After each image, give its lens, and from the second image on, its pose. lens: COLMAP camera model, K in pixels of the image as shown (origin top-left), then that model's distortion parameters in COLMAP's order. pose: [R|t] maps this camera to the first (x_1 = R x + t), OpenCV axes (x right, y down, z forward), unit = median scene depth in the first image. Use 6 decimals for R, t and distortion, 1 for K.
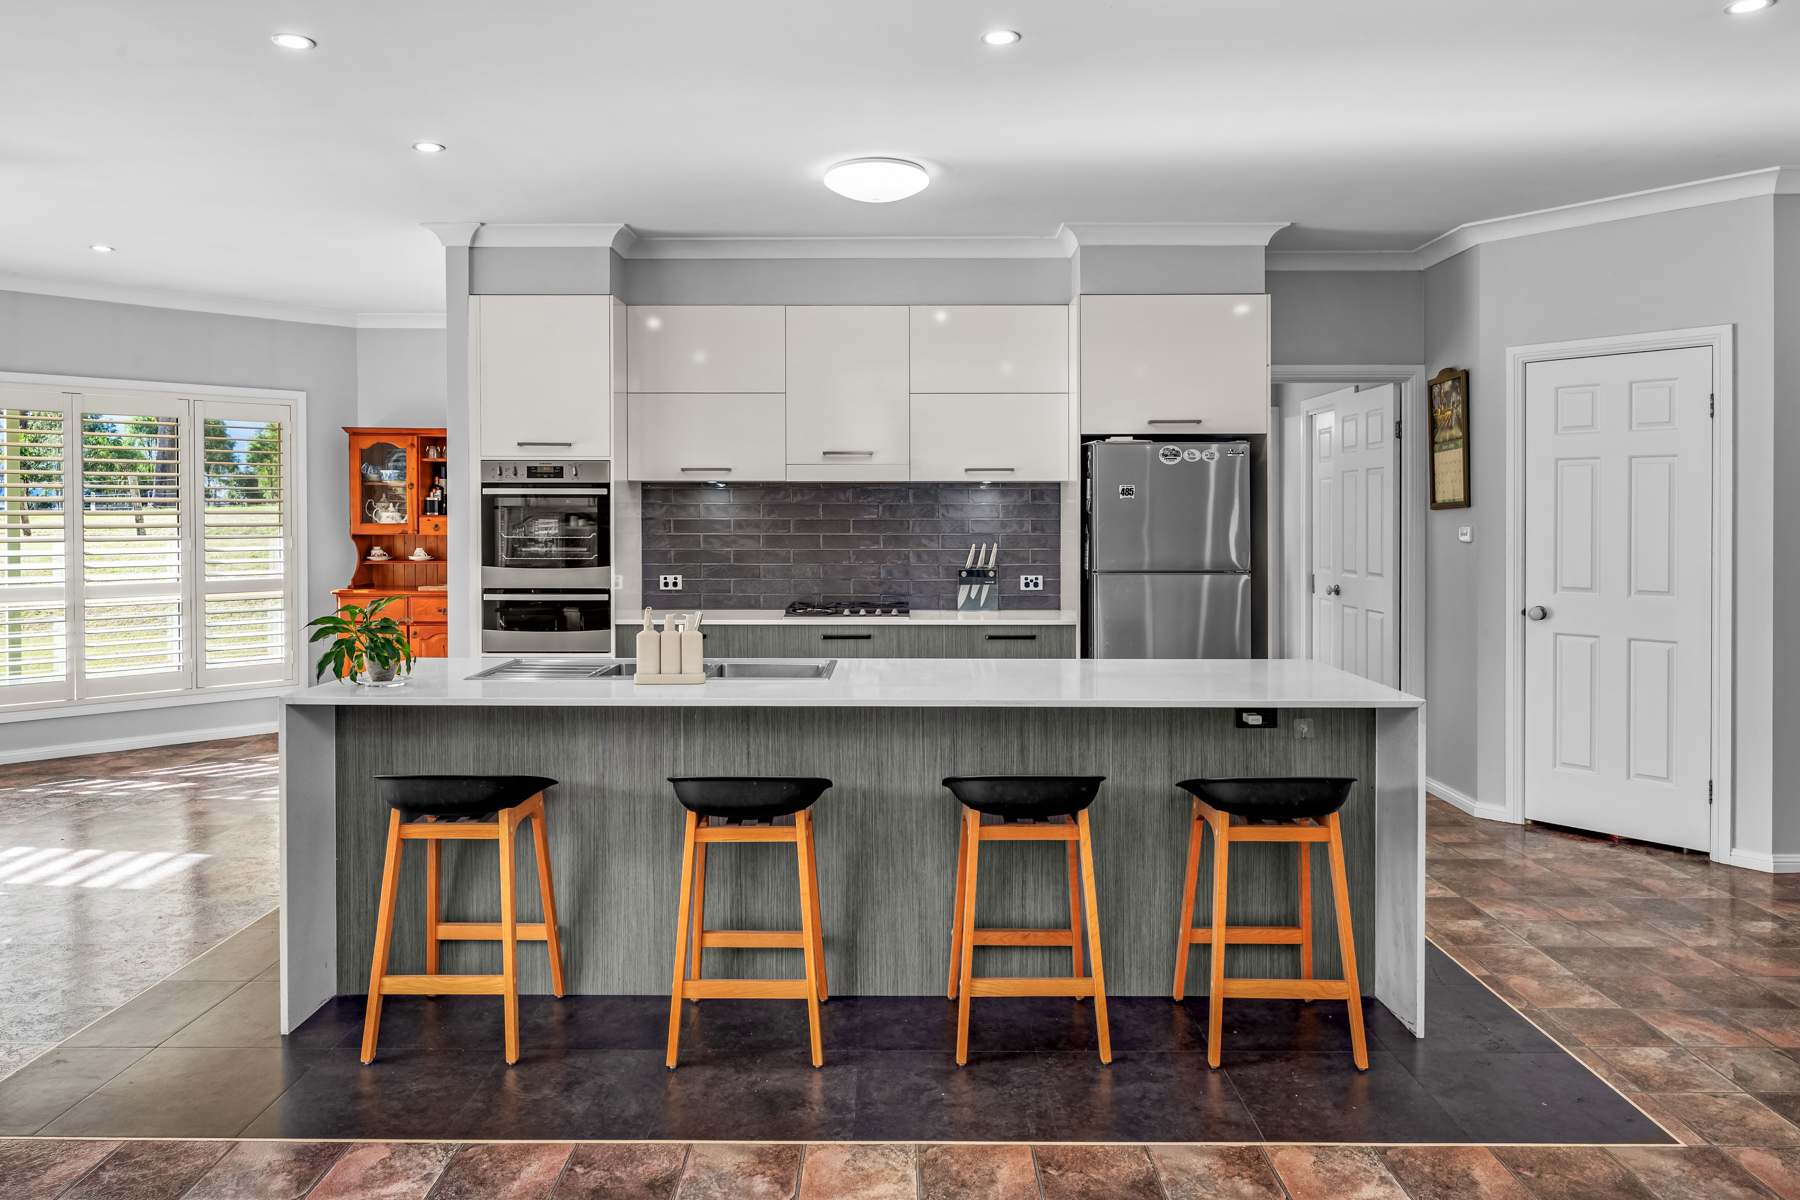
lens RADIAL K [[1227.4, 0, 897.1], [0, 1227.4, 534.1], [0, 0, 1]] dist [-0.000894, 0.003796]
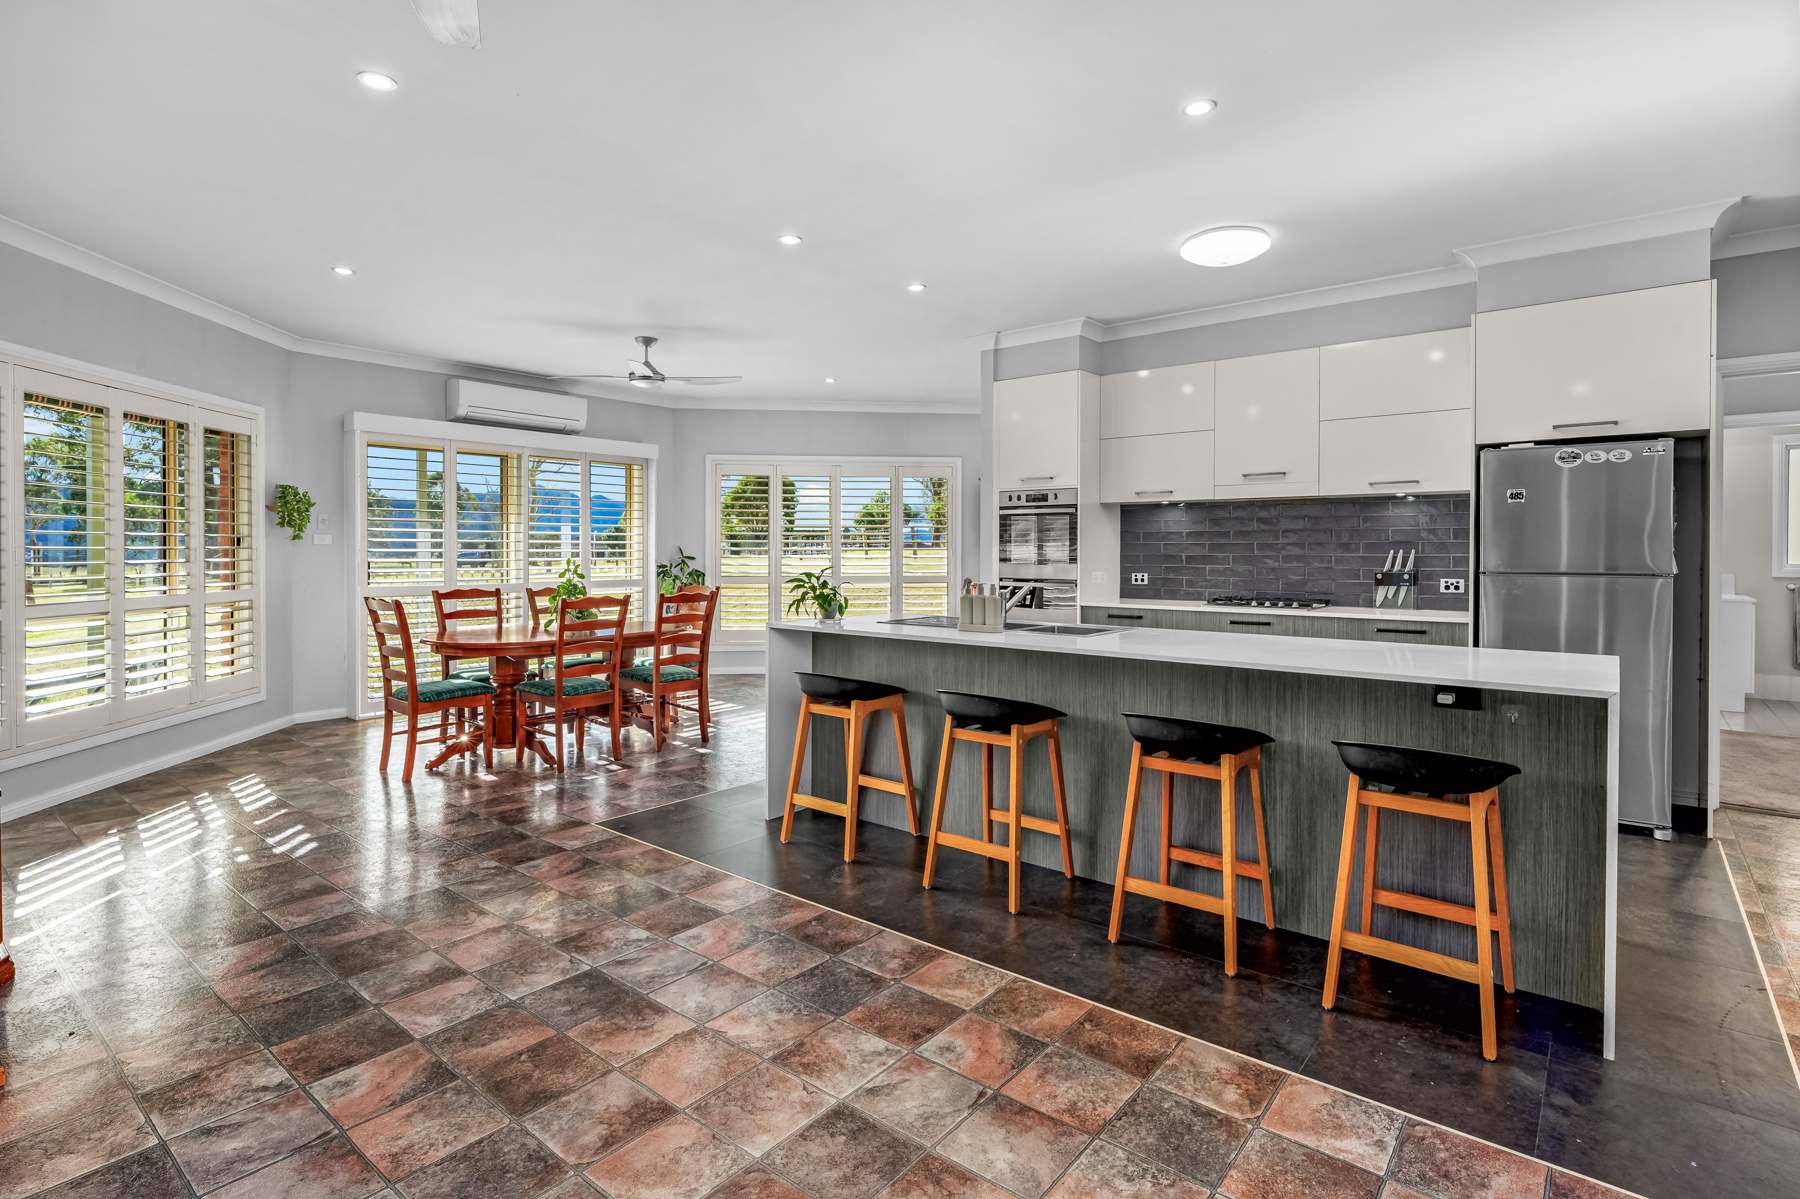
lens RADIAL K [[891.6, 0, 898.8], [0, 891.6, 560.2], [0, 0, 1]] dist [0.001792, 0.000466]
pose [[0.776451, 0.008273, -0.630123, 0.244863], [-0.011711, 0.999931, -0.001302, 0.025521], [0.630068, 0.008390, 0.776494, 0.082882]]
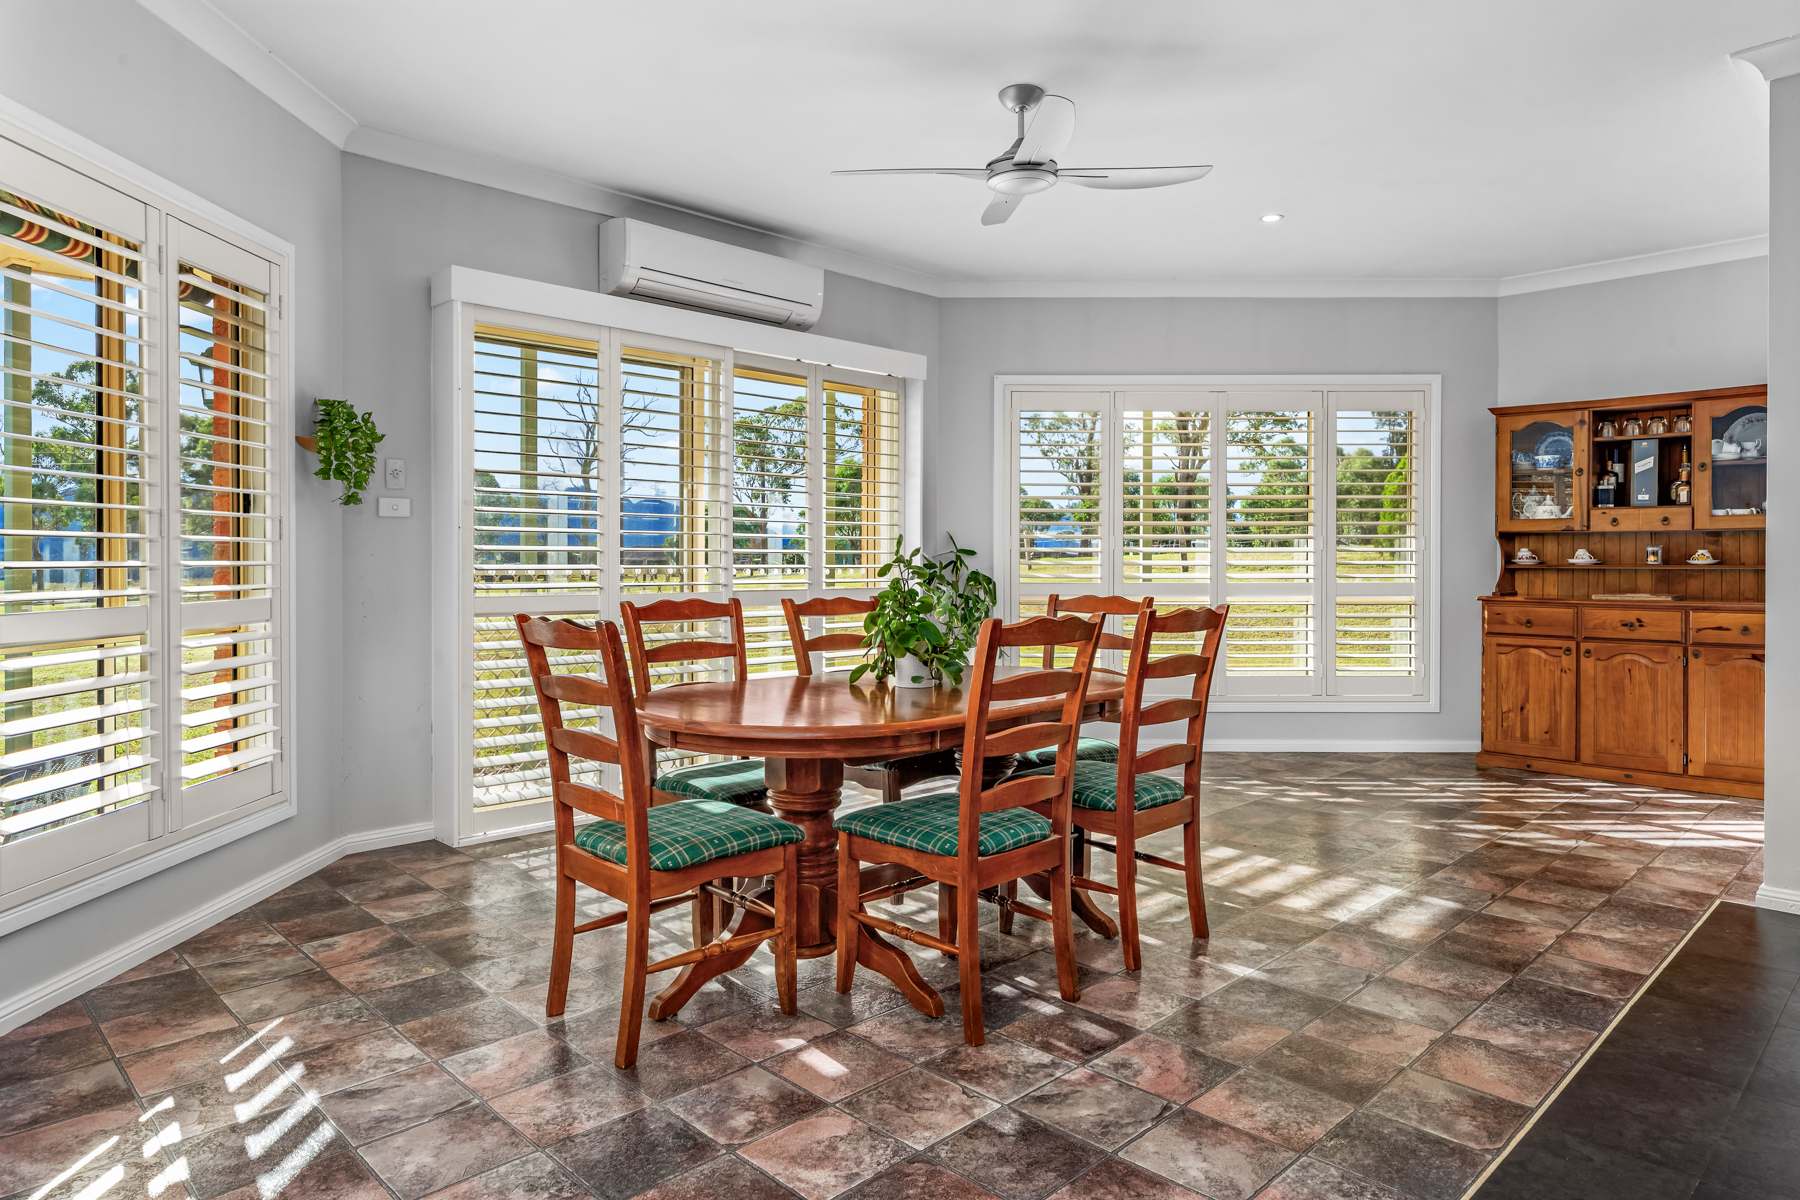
lens RADIAL K [[1093.9, 0, 893.7], [0, 1093.9, 571.6], [0, 0, 1]] dist [-0.000594, -0.004619]
pose [[0.708726, 0.006991, -0.705449, -0.275146], [-0.012644, 0.999916, -0.002794, 0.047420], [0.705370, 0.010900, 0.708755, 0.215960]]
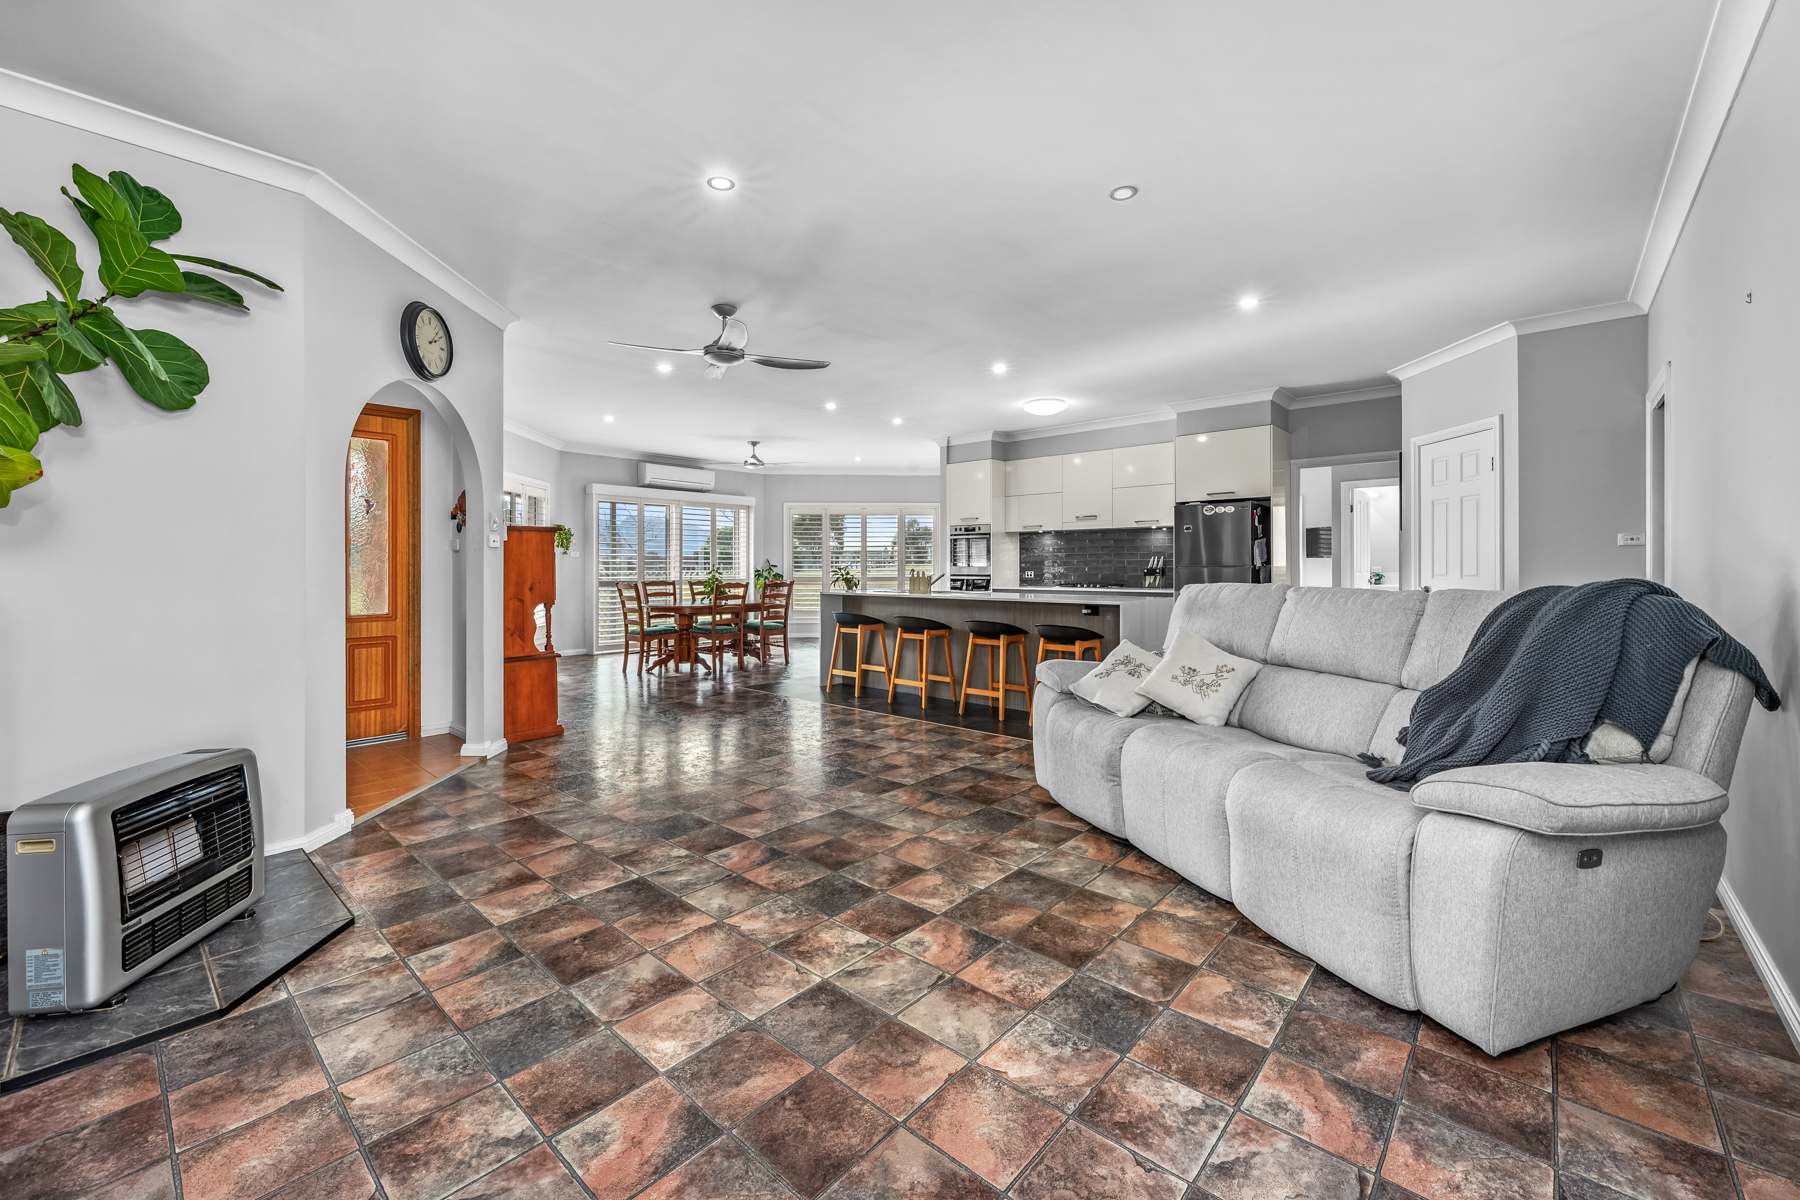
lens RADIAL K [[736.4, 0, 885.6], [0, 736.4, 570.3], [0, 0, 1]] dist [0.000888, 0.000020]
pose [[0.738538, 0.002040, -0.674209, 0.623357], [-0.009802, 0.999922, -0.007712, 0.048685], [0.674140, 0.012304, 0.738501, -0.264737]]
